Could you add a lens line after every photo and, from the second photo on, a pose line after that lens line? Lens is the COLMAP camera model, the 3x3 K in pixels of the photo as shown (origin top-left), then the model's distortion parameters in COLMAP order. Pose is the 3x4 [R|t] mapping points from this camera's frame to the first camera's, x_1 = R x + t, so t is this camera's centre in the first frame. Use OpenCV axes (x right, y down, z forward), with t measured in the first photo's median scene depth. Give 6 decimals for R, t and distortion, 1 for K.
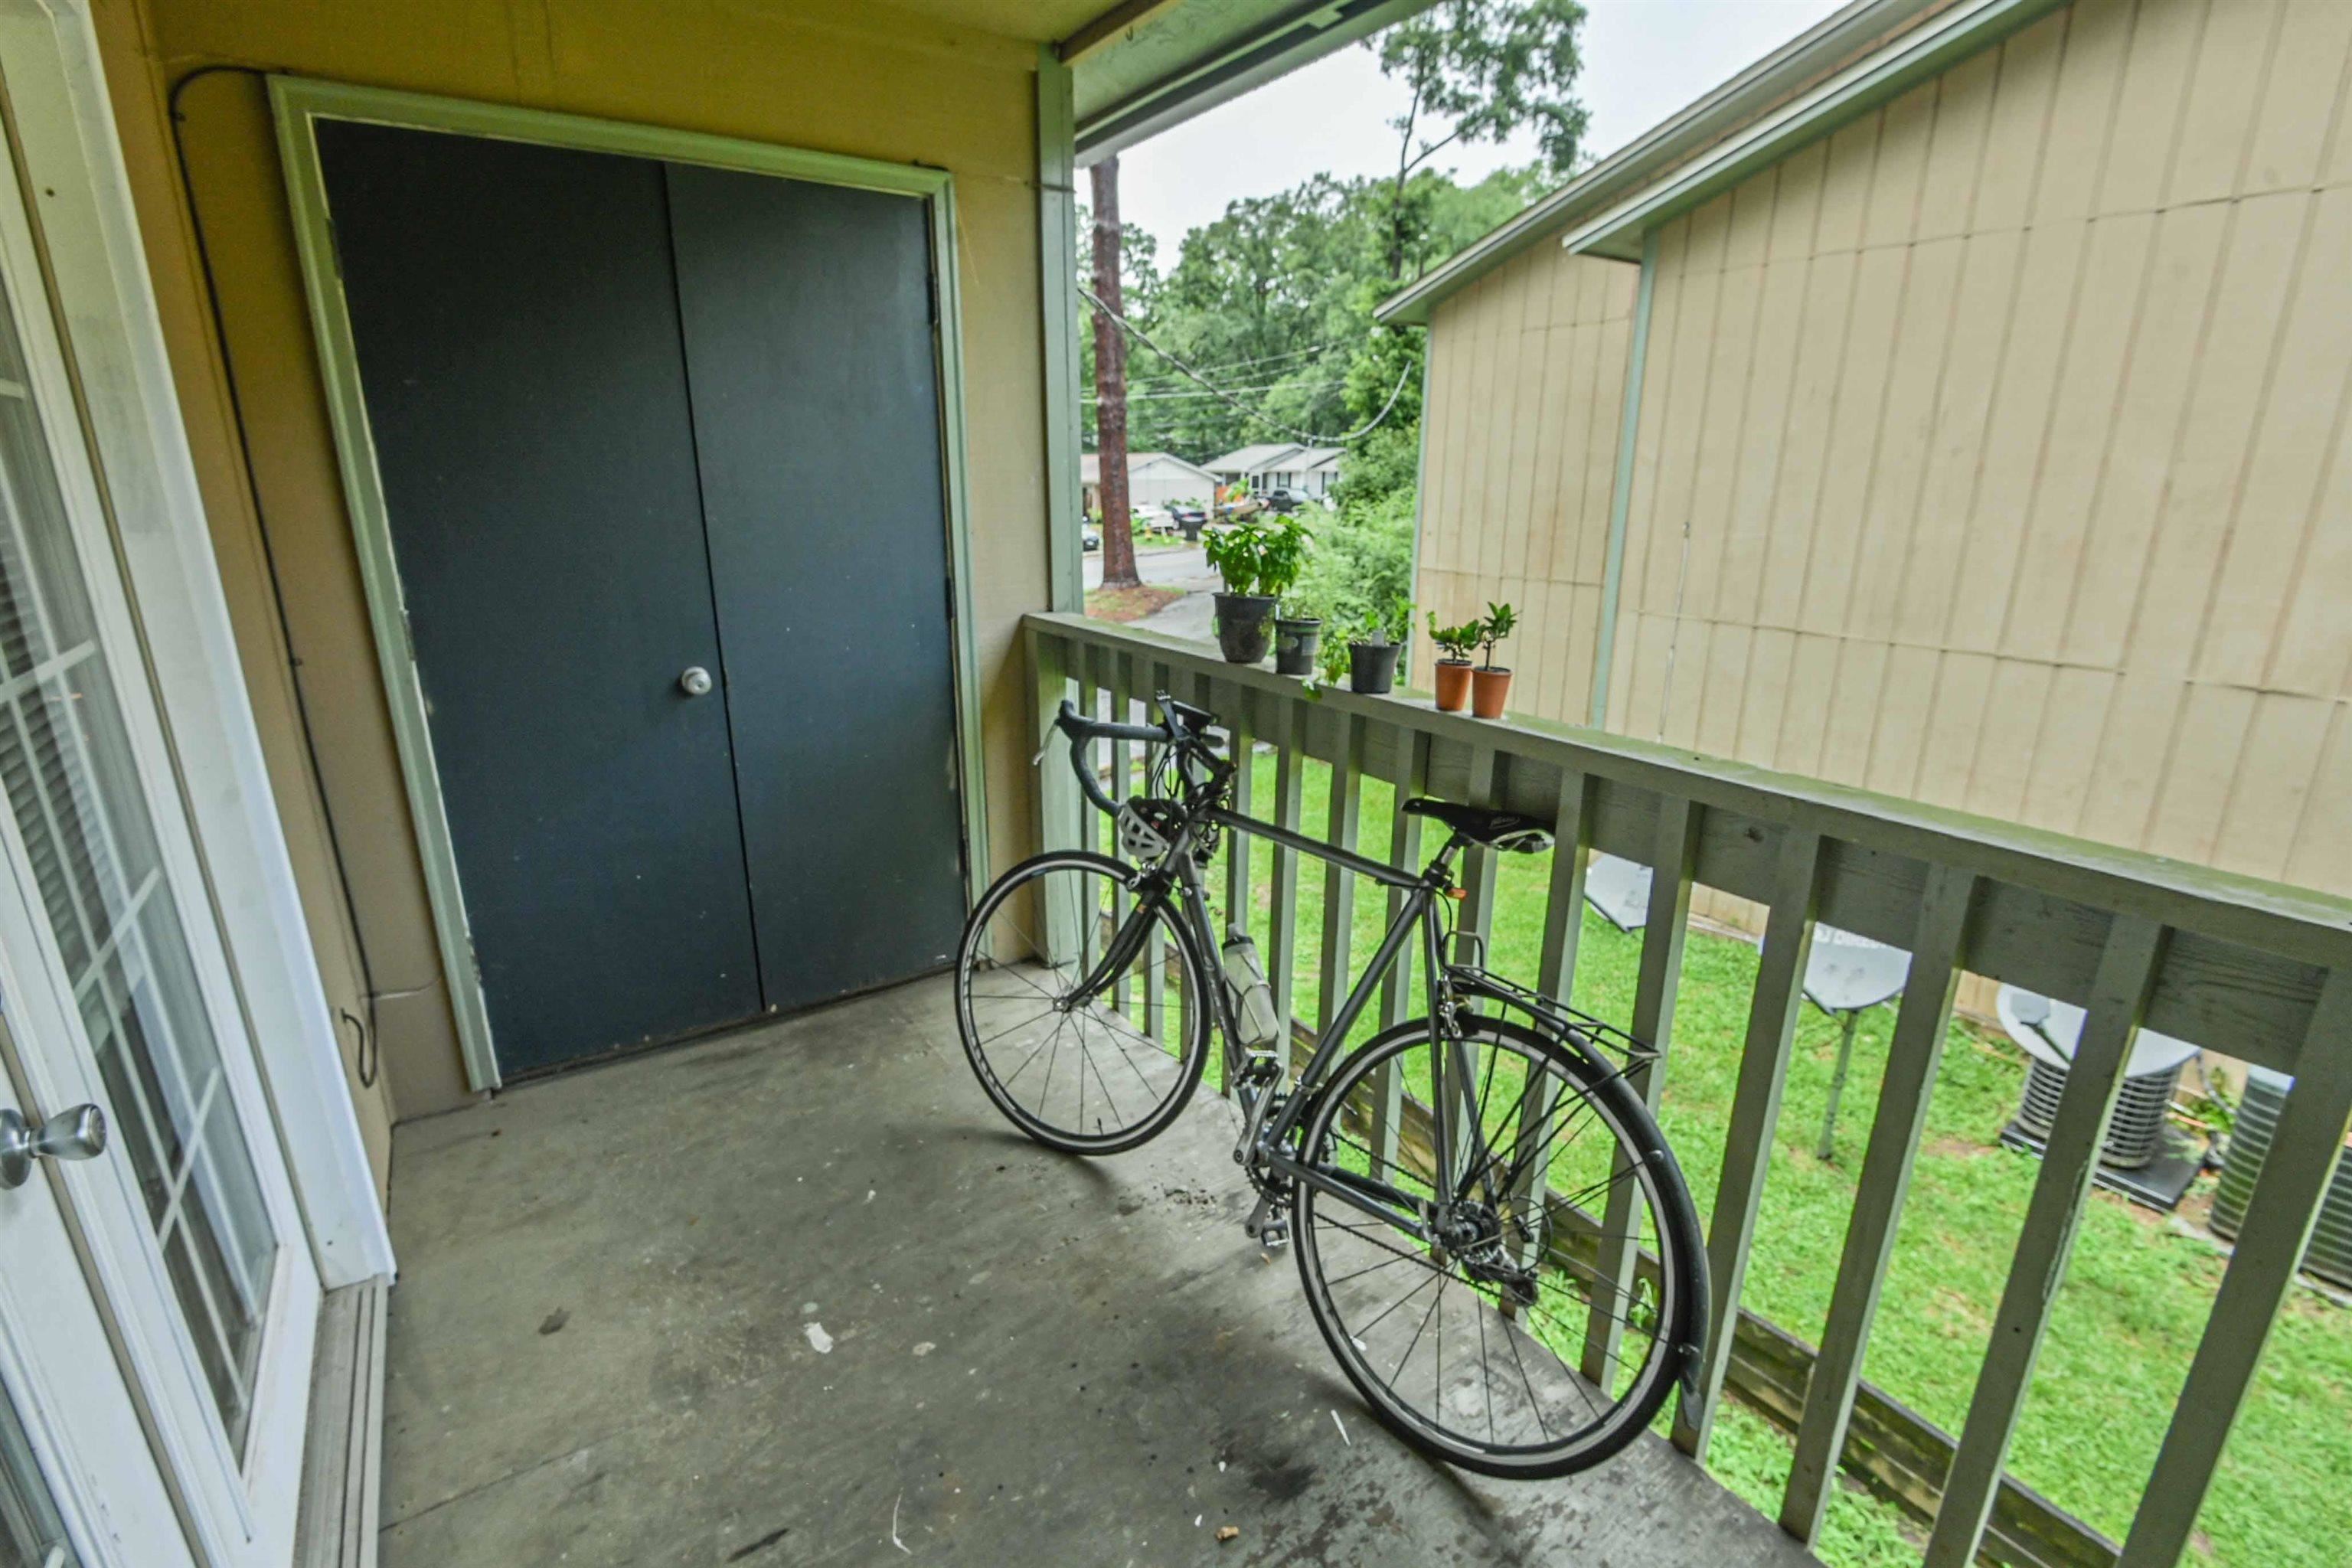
lens RADIAL K [[1078.6, 0, 1165.7], [0, 1078.6, 796.2], [0, 0, 1]] dist [-0.007901, -0.007151]
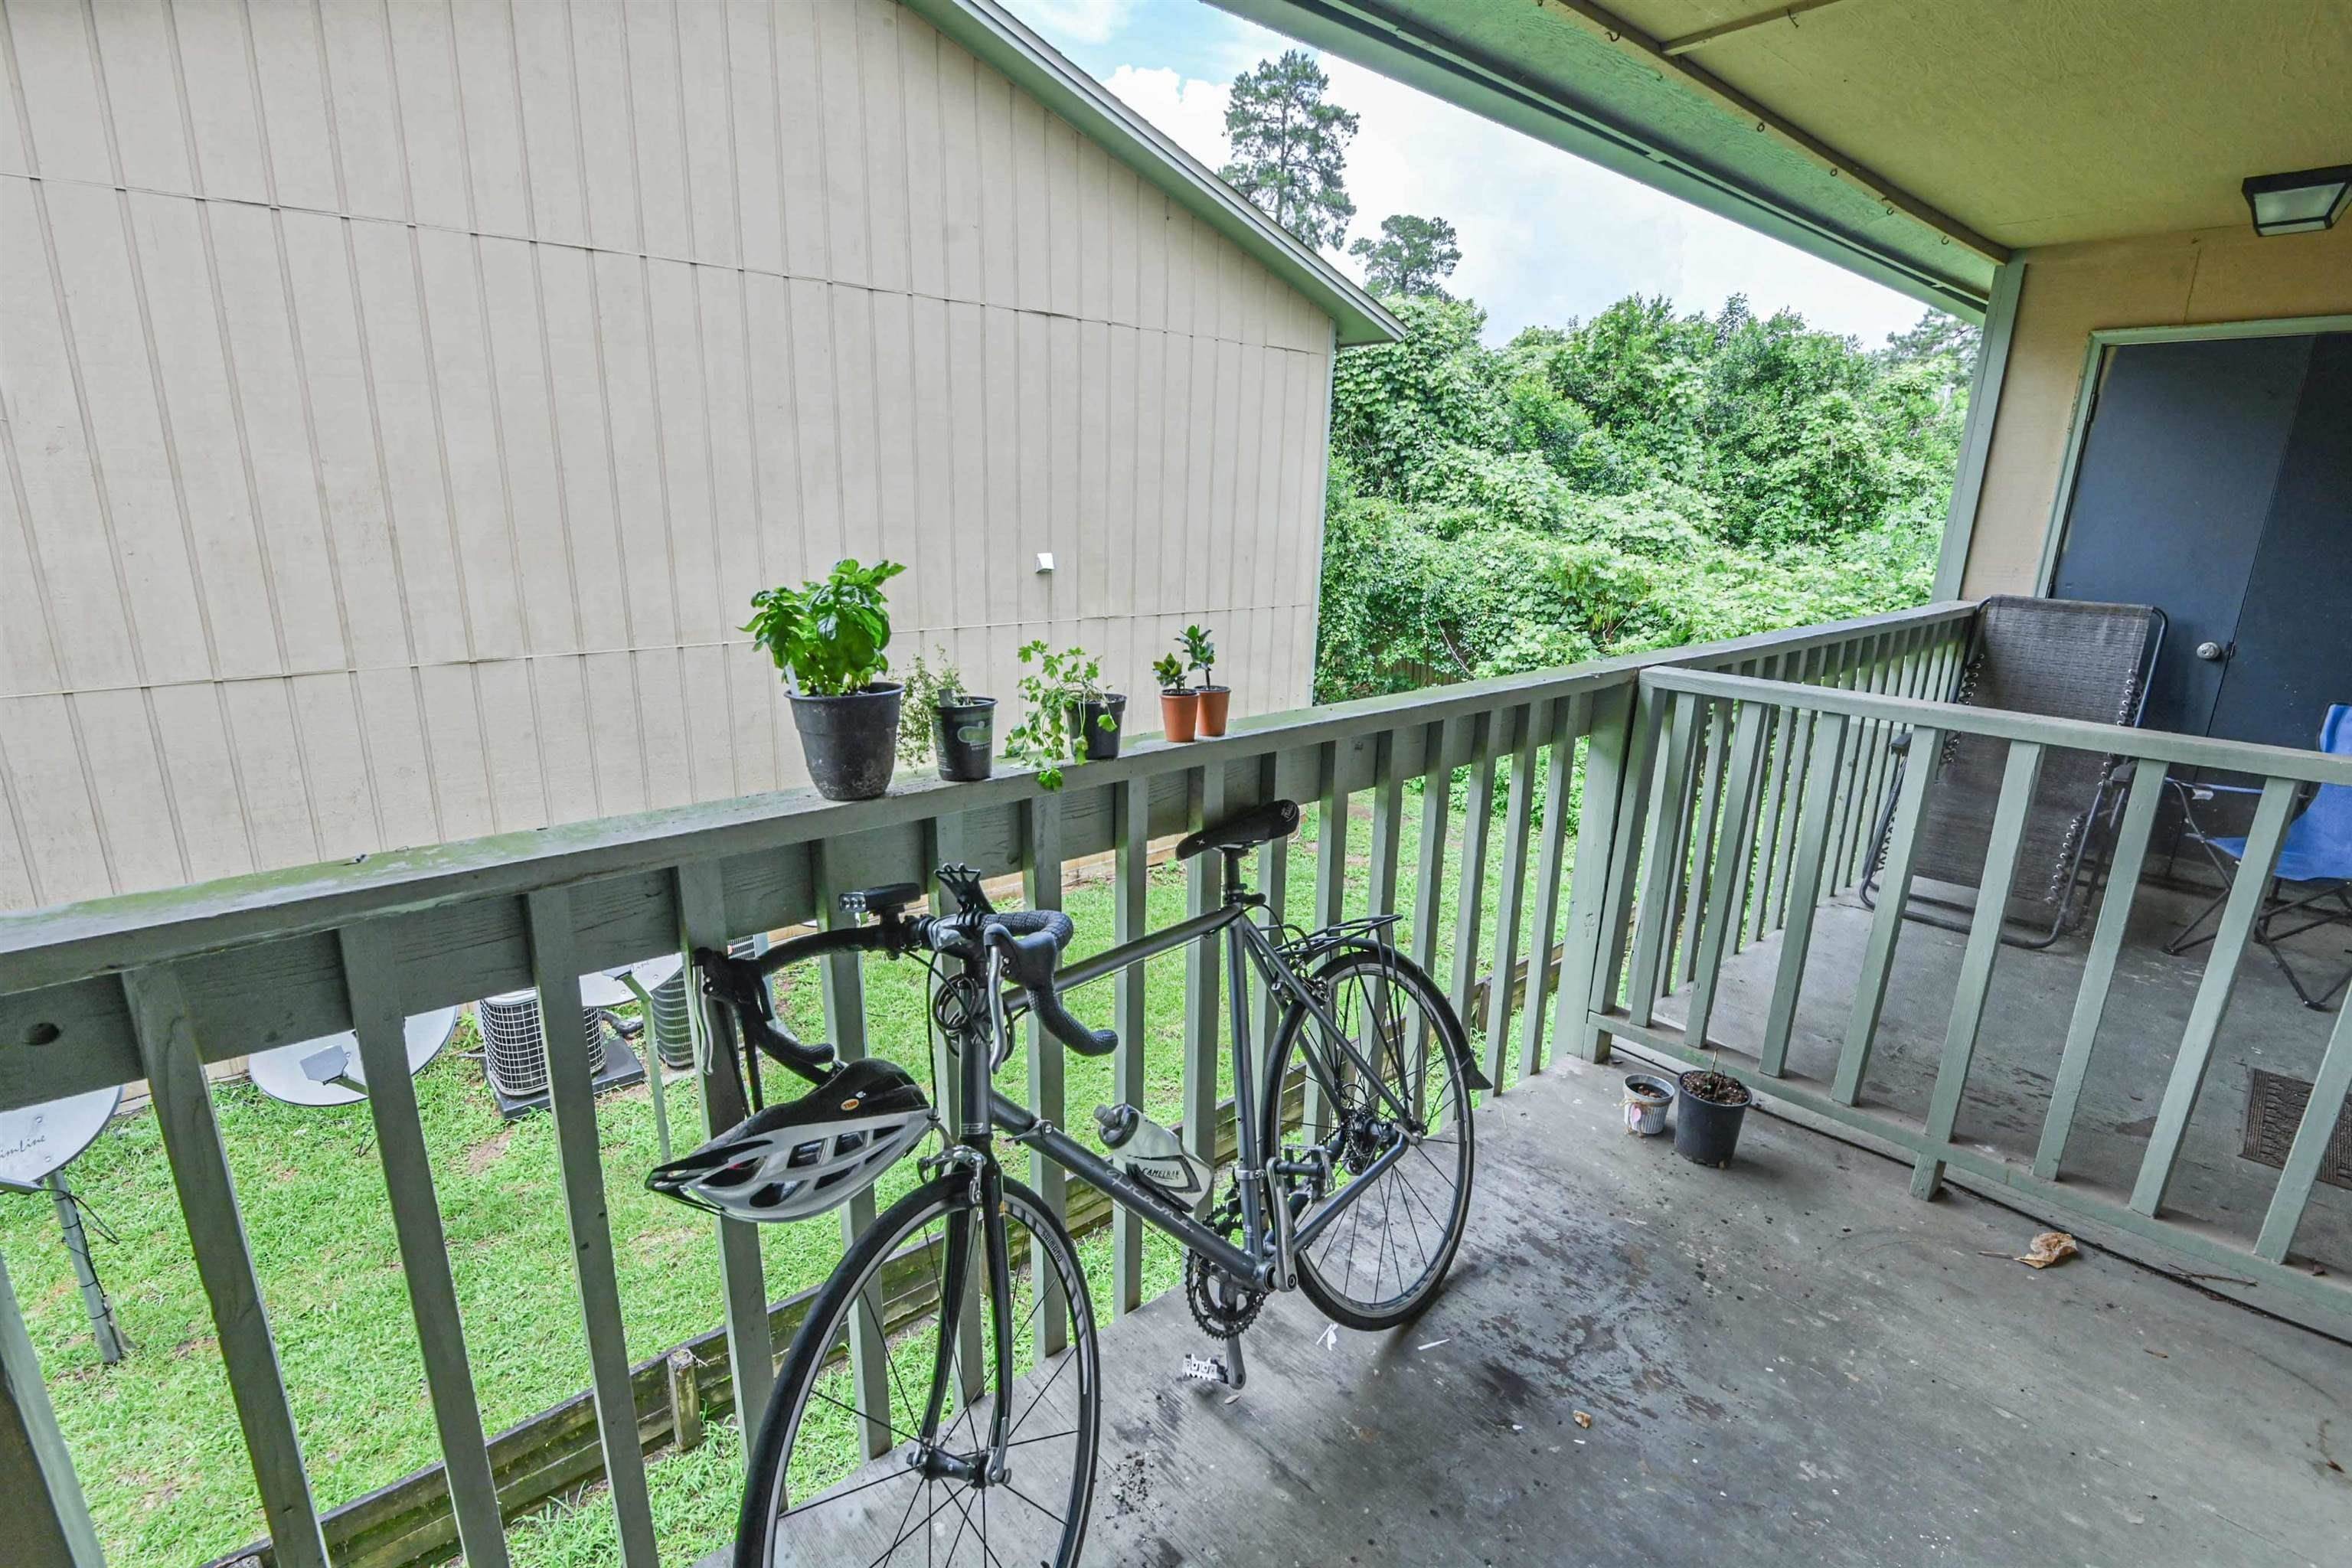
lens RADIAL K [[1097.4, 0, 1166.8], [0, 1097.4, 797.1], [0, 0, 1]] dist [-0.009430, -0.007672]
pose [[-0.130963, -0.272772, 0.953123, -0.525697], [0.268890, 0.915593, 0.298978, -0.254665], [-0.954226, 0.295441, -0.046563, 0.817838]]
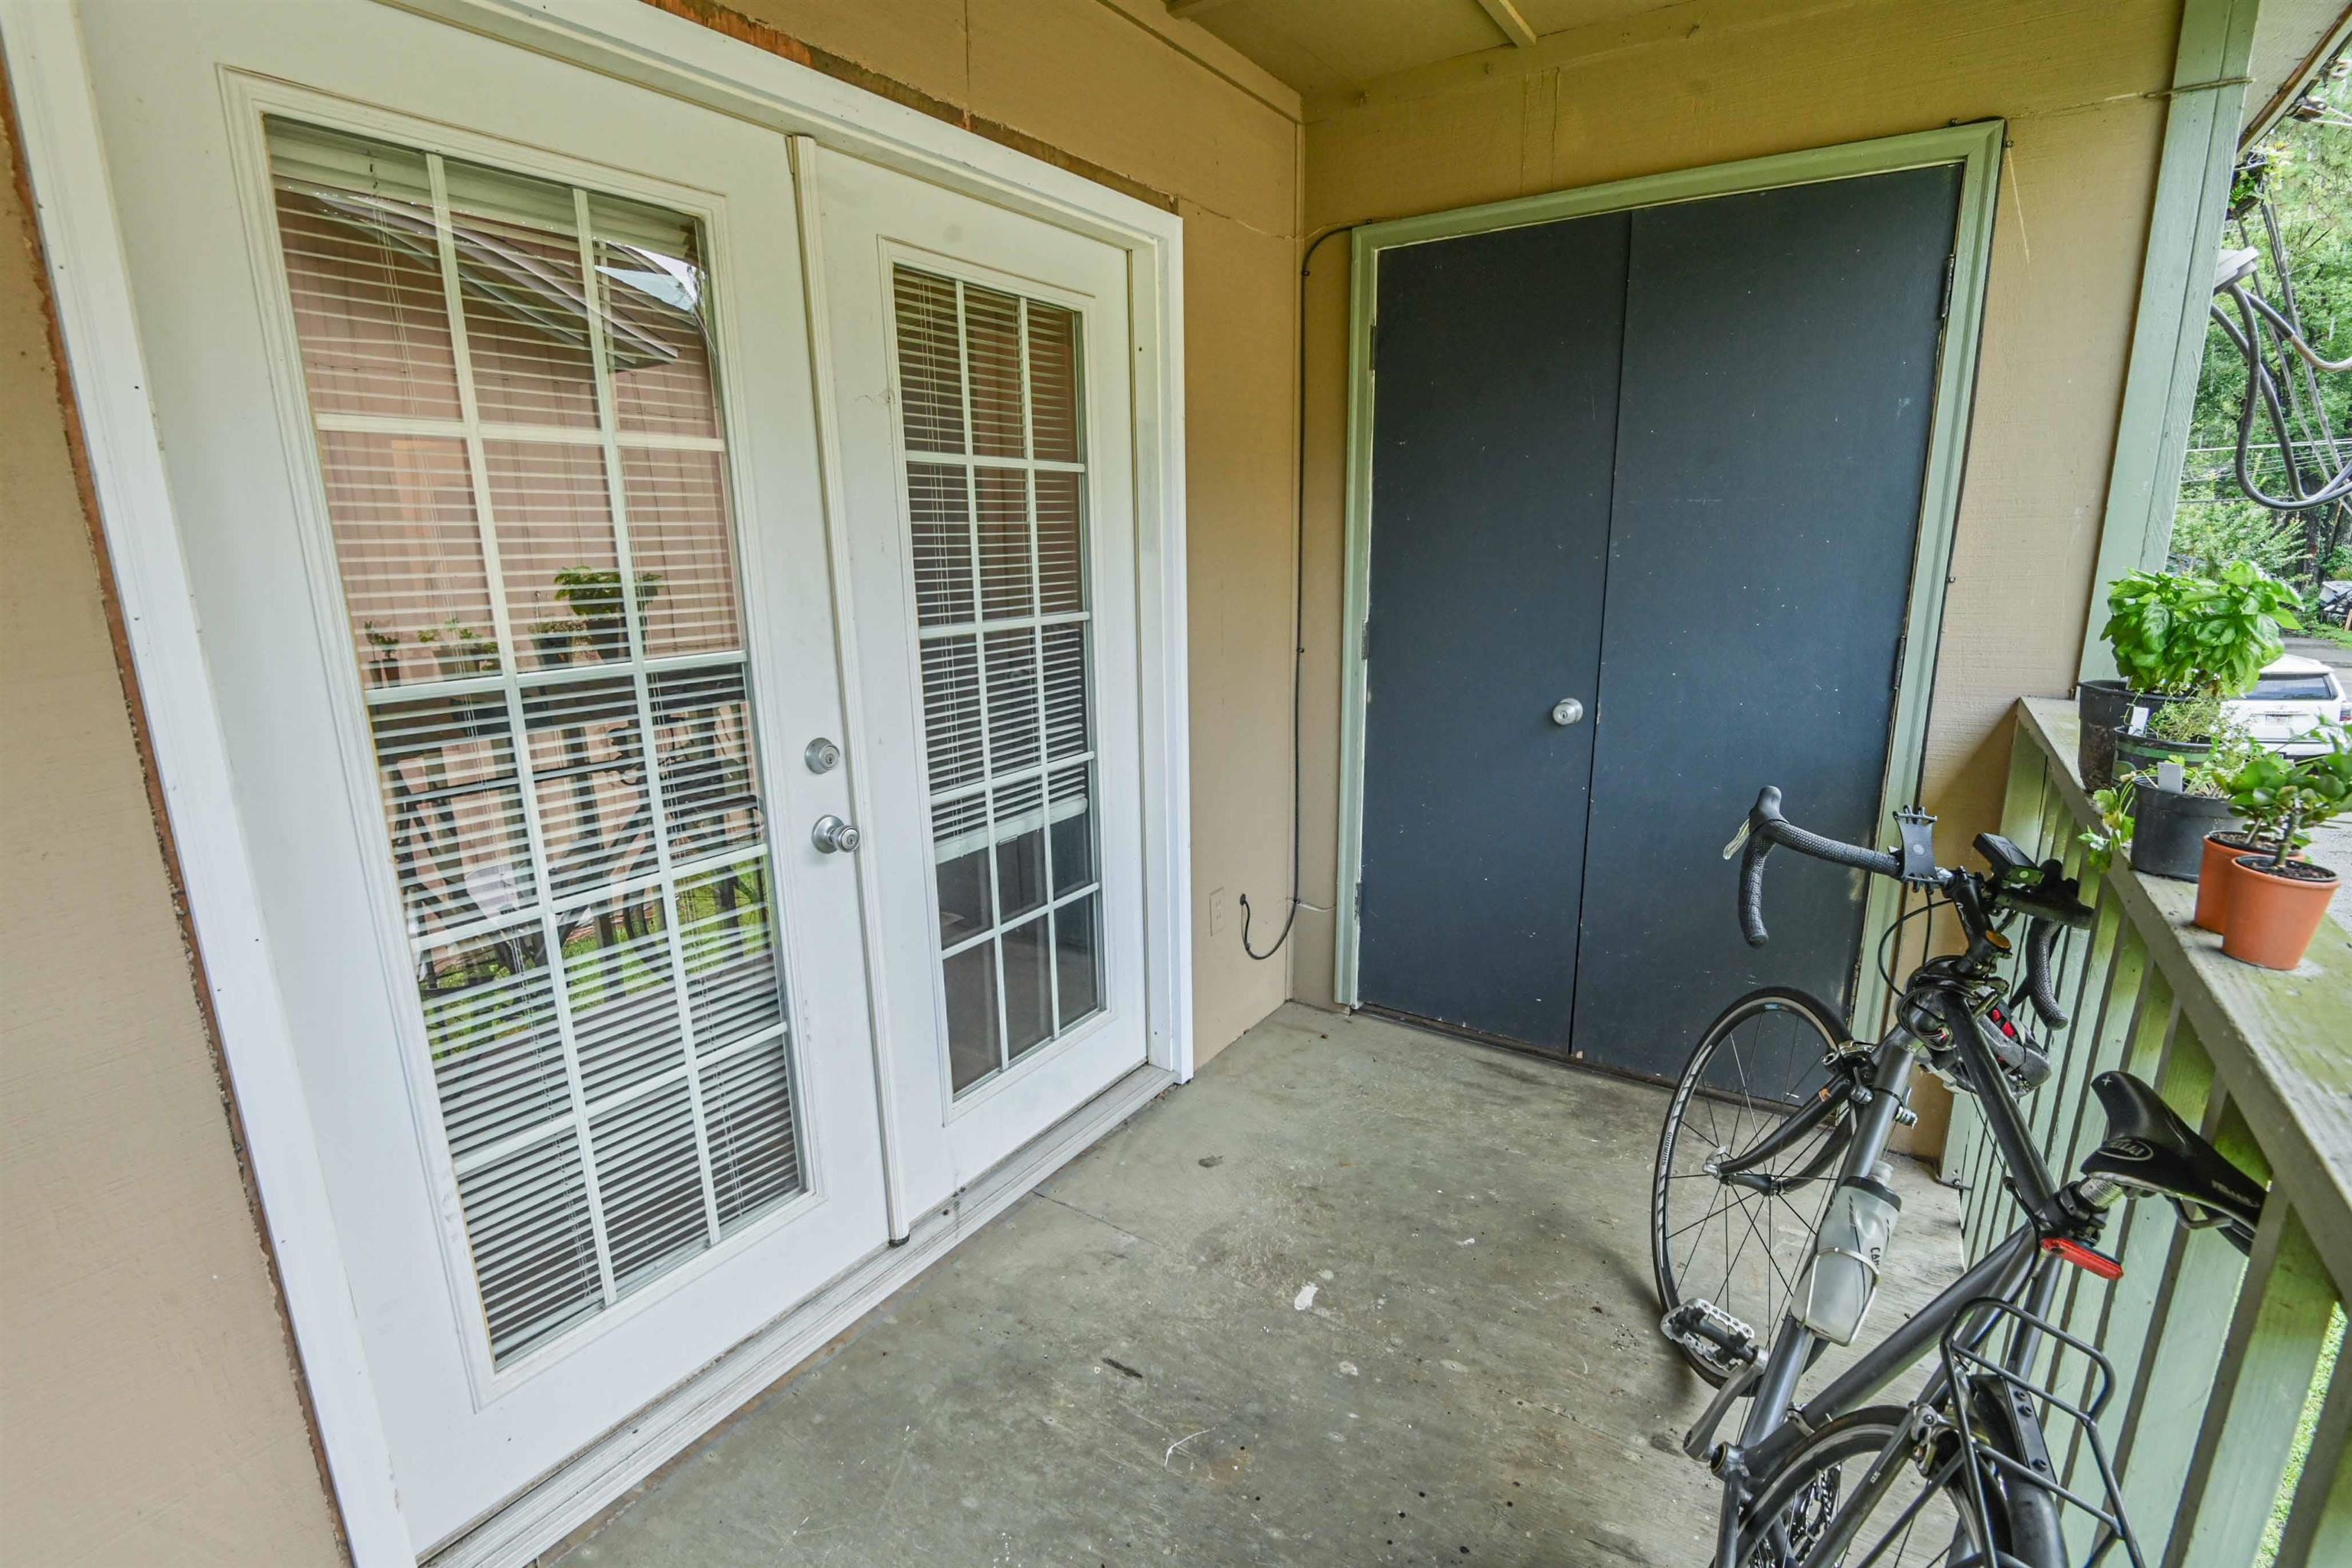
lens RADIAL K [[1097.4, 0, 1166.8], [0, 1097.4, 797.1], [0, 0, 1]] dist [-0.009430, -0.007672]
pose [[0.380637, 0.211598, -0.900190, 0.397957], [-0.253603, 0.960031, 0.118430, -0.058528], [0.889270, 0.183212, 0.419086, 0.249699]]
